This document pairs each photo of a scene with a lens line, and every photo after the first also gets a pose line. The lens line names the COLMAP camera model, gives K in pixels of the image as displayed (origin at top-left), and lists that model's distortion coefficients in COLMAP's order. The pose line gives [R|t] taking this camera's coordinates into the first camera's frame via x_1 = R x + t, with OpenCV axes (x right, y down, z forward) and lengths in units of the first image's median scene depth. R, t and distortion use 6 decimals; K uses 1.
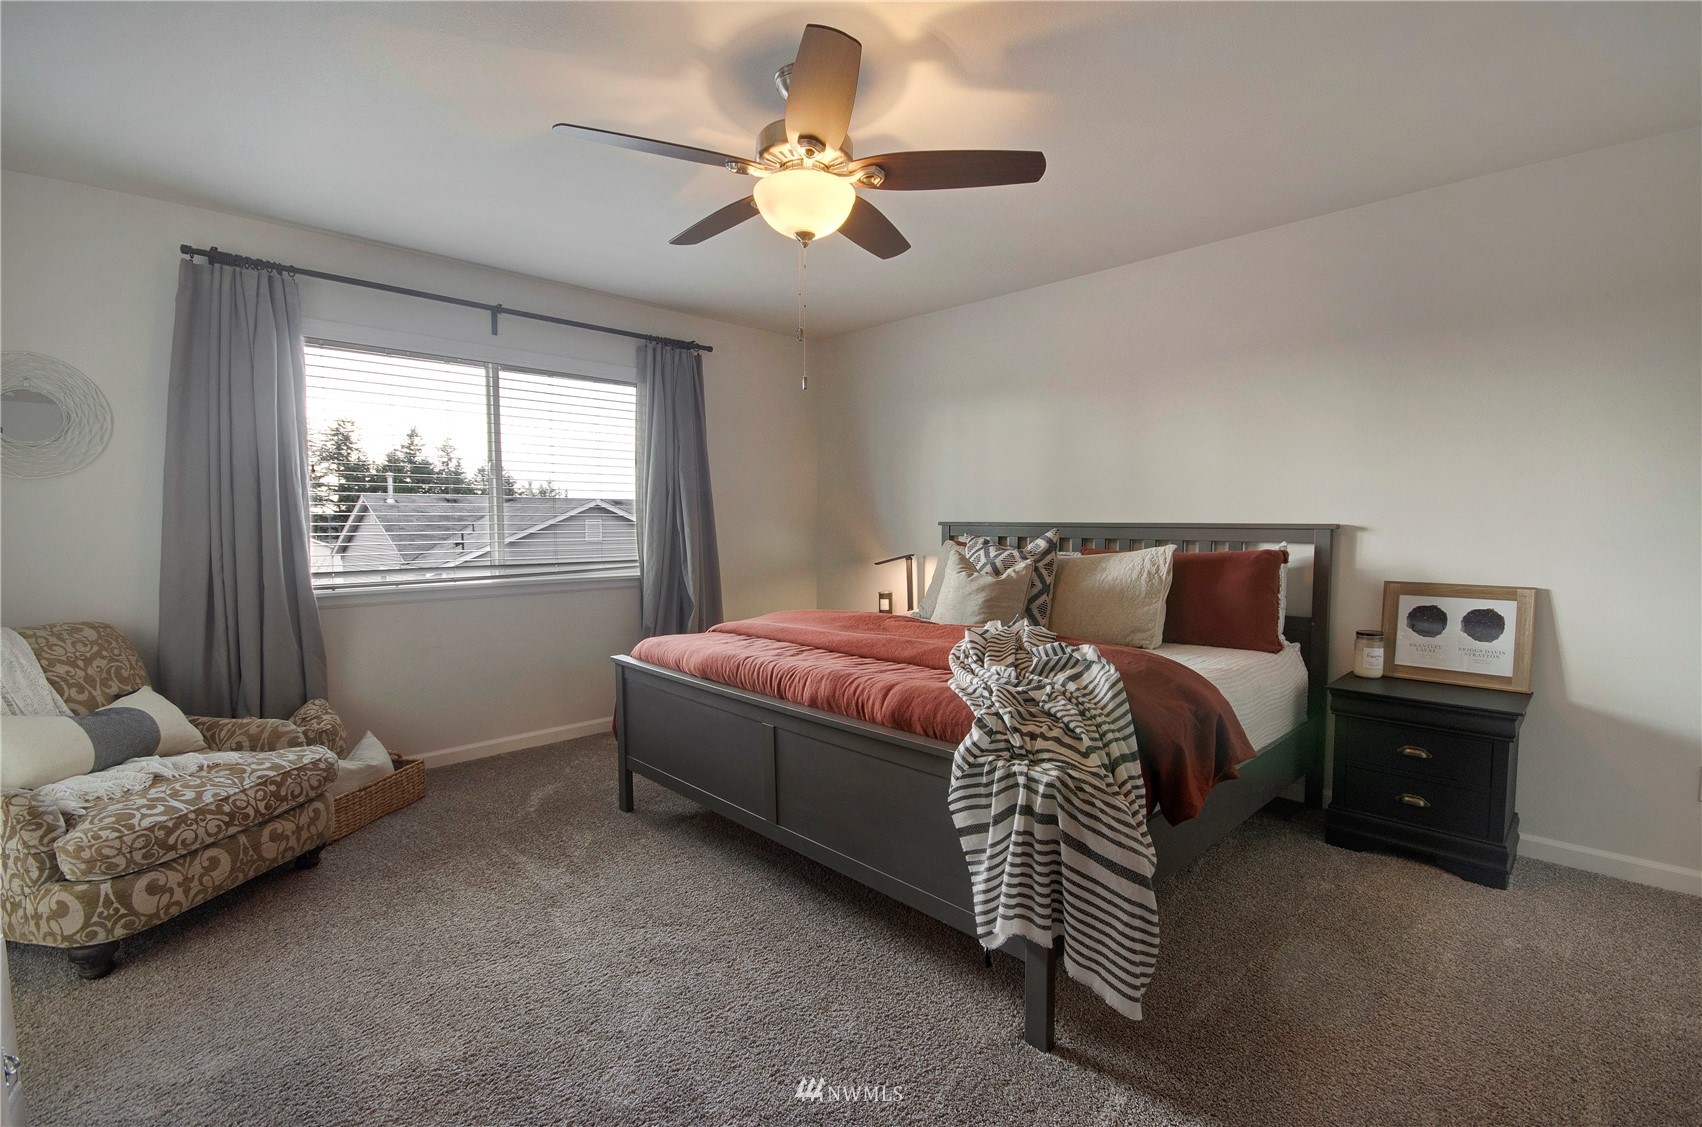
lens RADIAL K [[748.3, 0, 851.0], [0, 748.3, 563.5], [0, 0, 1]] dist [0.022067, -0.015987]
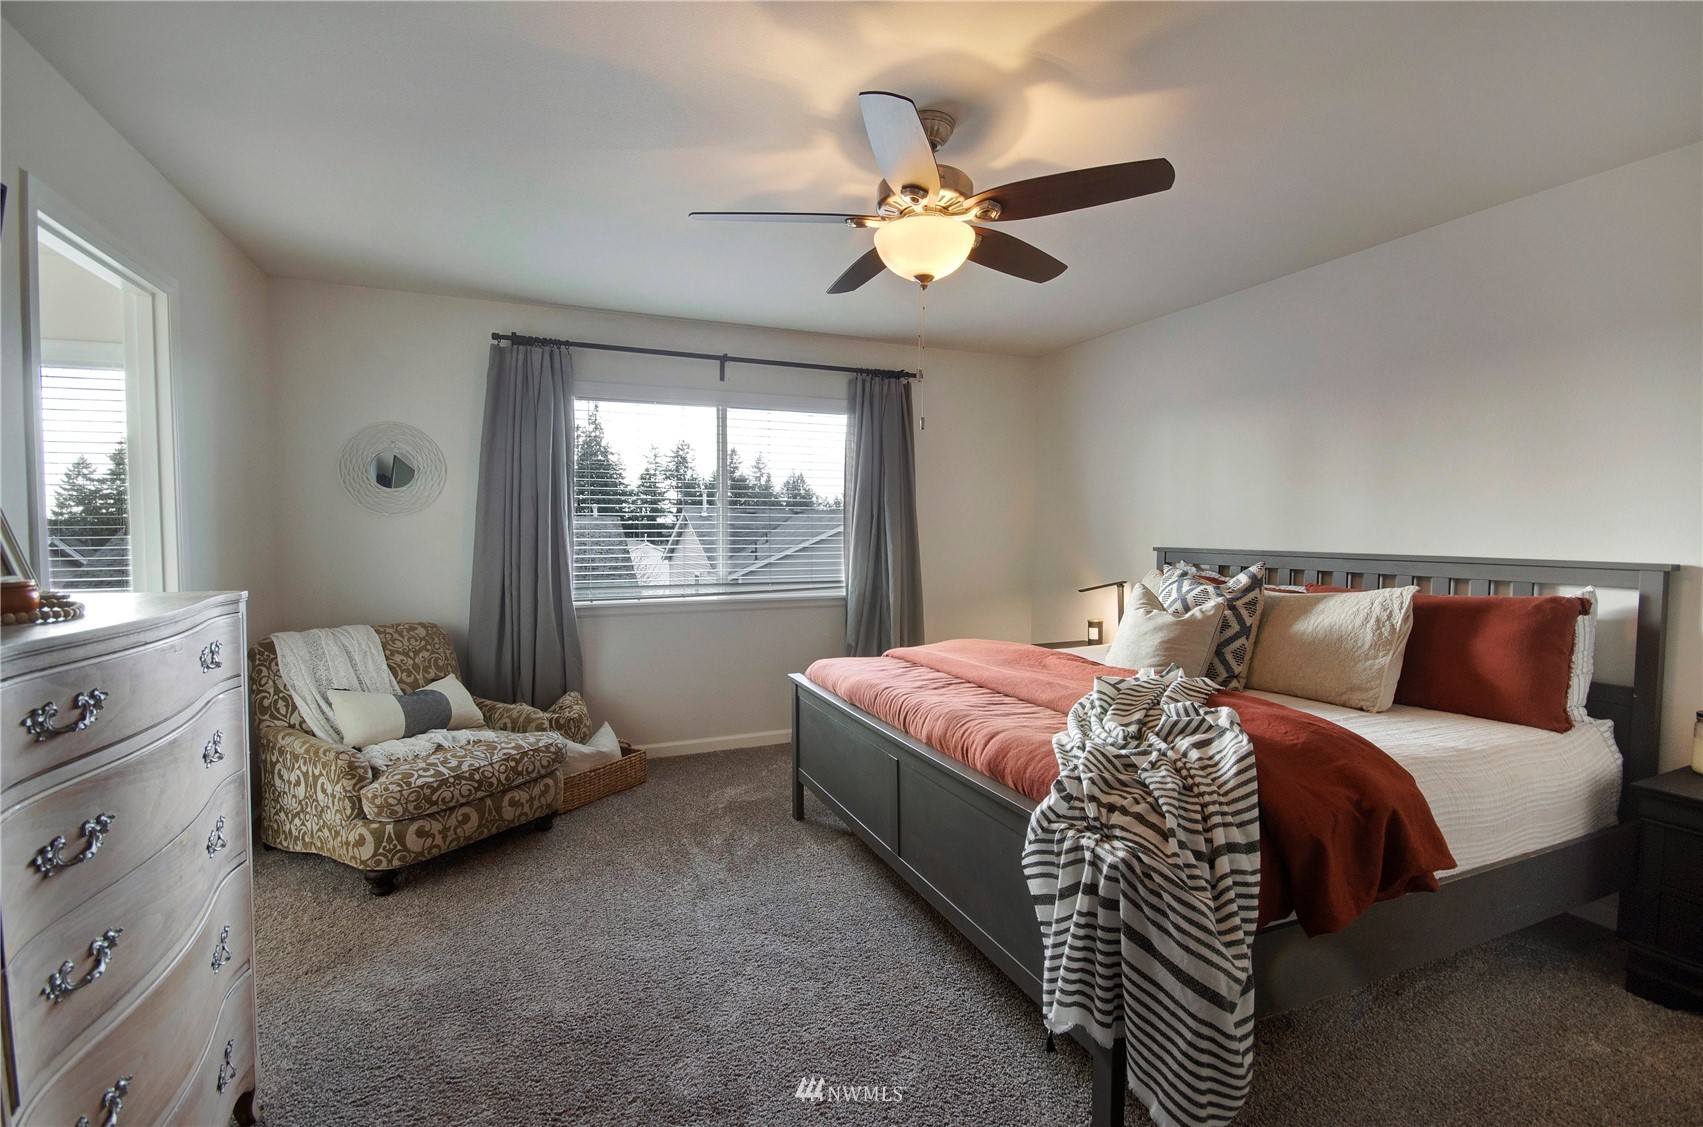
lens RADIAL K [[748.8, 0, 851.5], [0, 748.8, 563.5], [0, 0, 1]] dist [0.022067, -0.015987]
pose [[0.933467, 0.018180, -0.358202, 0.199627], [-0.022574, 0.999712, -0.008090, -0.038228], [0.357952, 0.015638, 0.933609, 0.024563]]
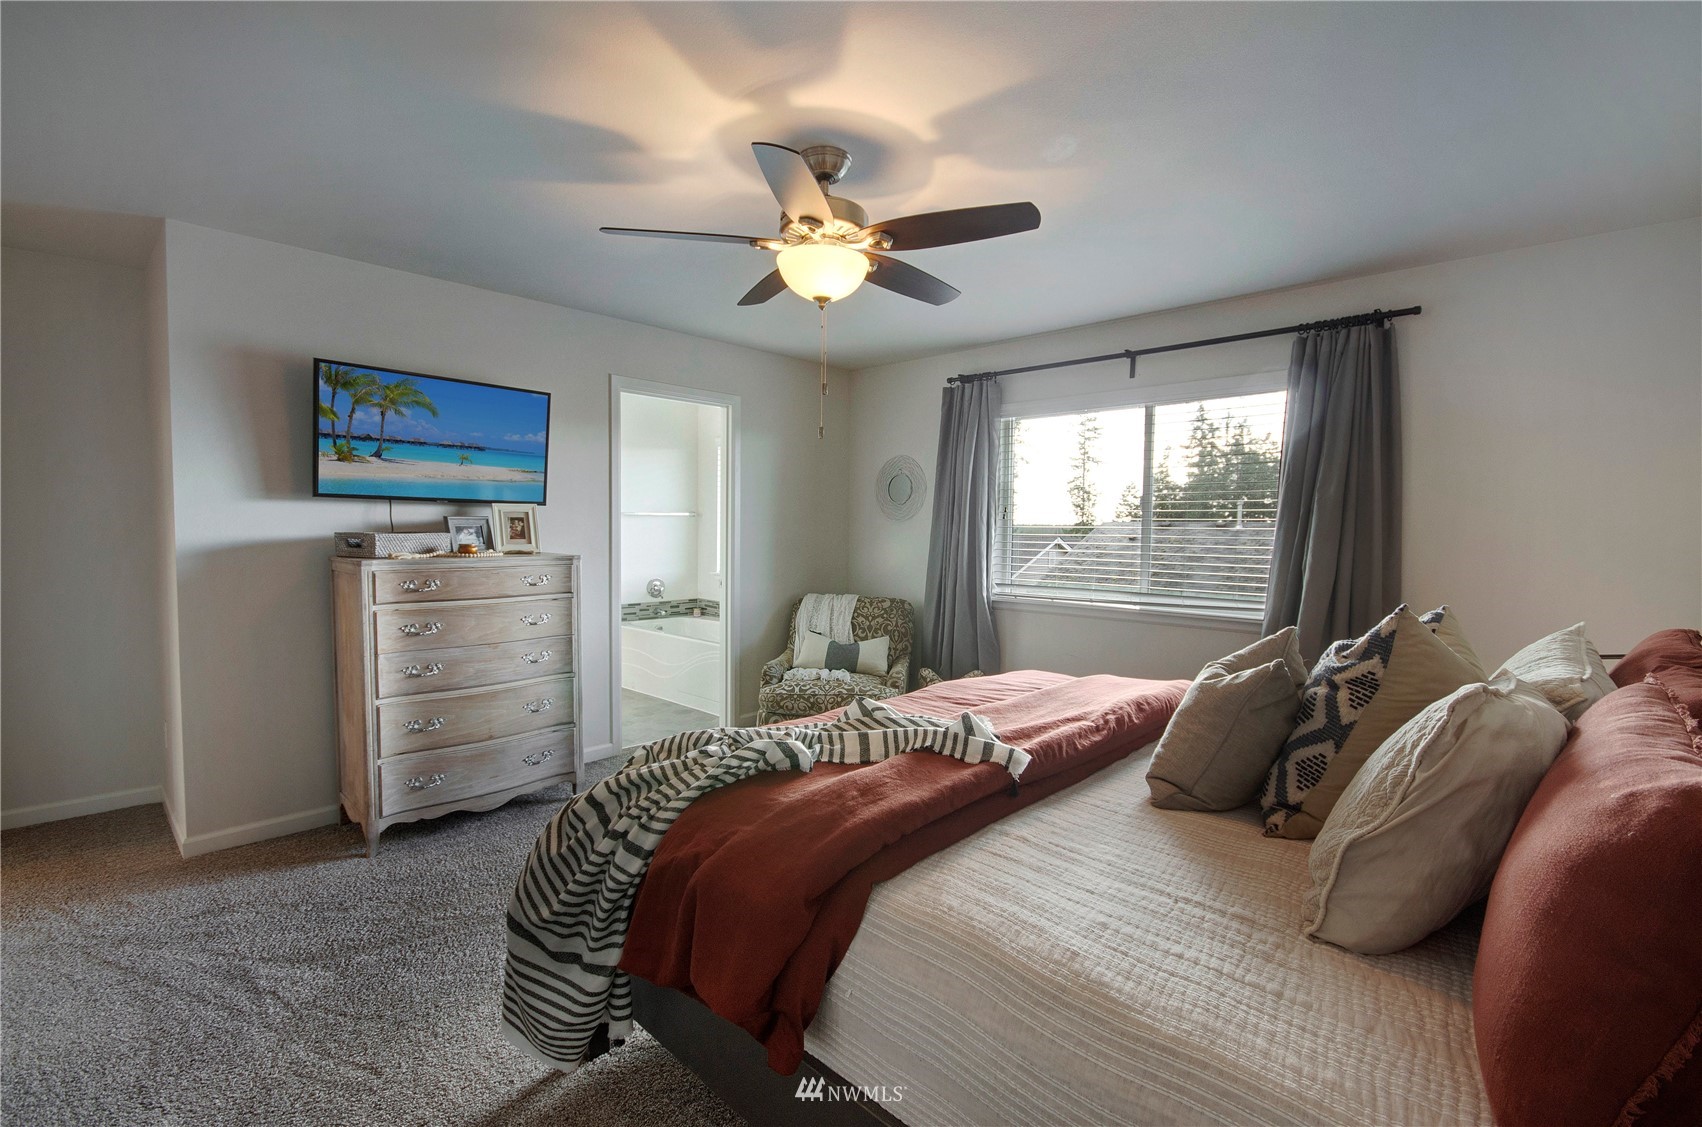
lens RADIAL K [[748.3, 0, 851.0], [0, 748.3, 563.5], [0, 0, 1]] dist [0.022067, -0.015987]
pose [[0.056929, 0.046858, -0.997278, 0.963662], [-0.073956, 0.996352, 0.042593, -0.093093], [0.995635, 0.071330, 0.060186, 0.917340]]
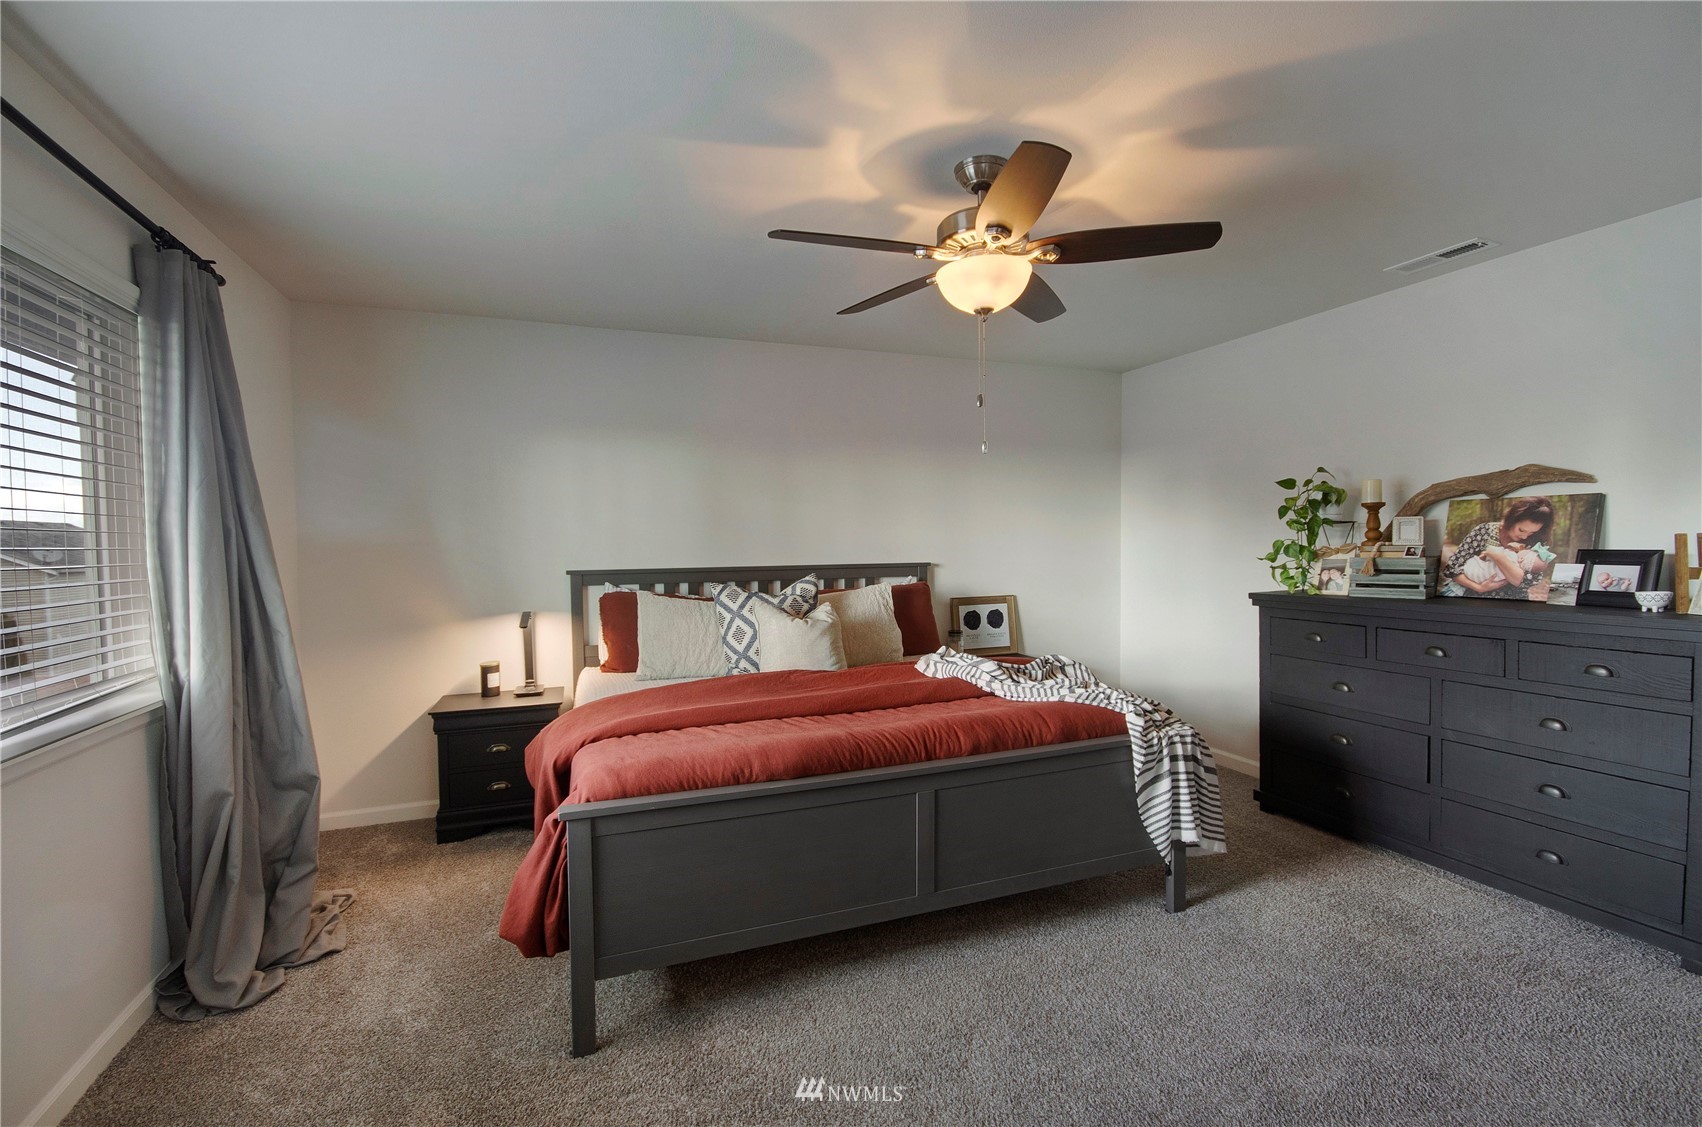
lens RADIAL K [[748.3, 0, 851.0], [0, 748.3, 563.5], [0, 0, 1]] dist [0.022067, -0.015987]
pose [[0.393767, -0.024549, 0.918882, -1.032627], [0.057965, 0.998317, 0.001832, -0.081014], [-0.917381, 0.052542, 0.394527, 0.702834]]
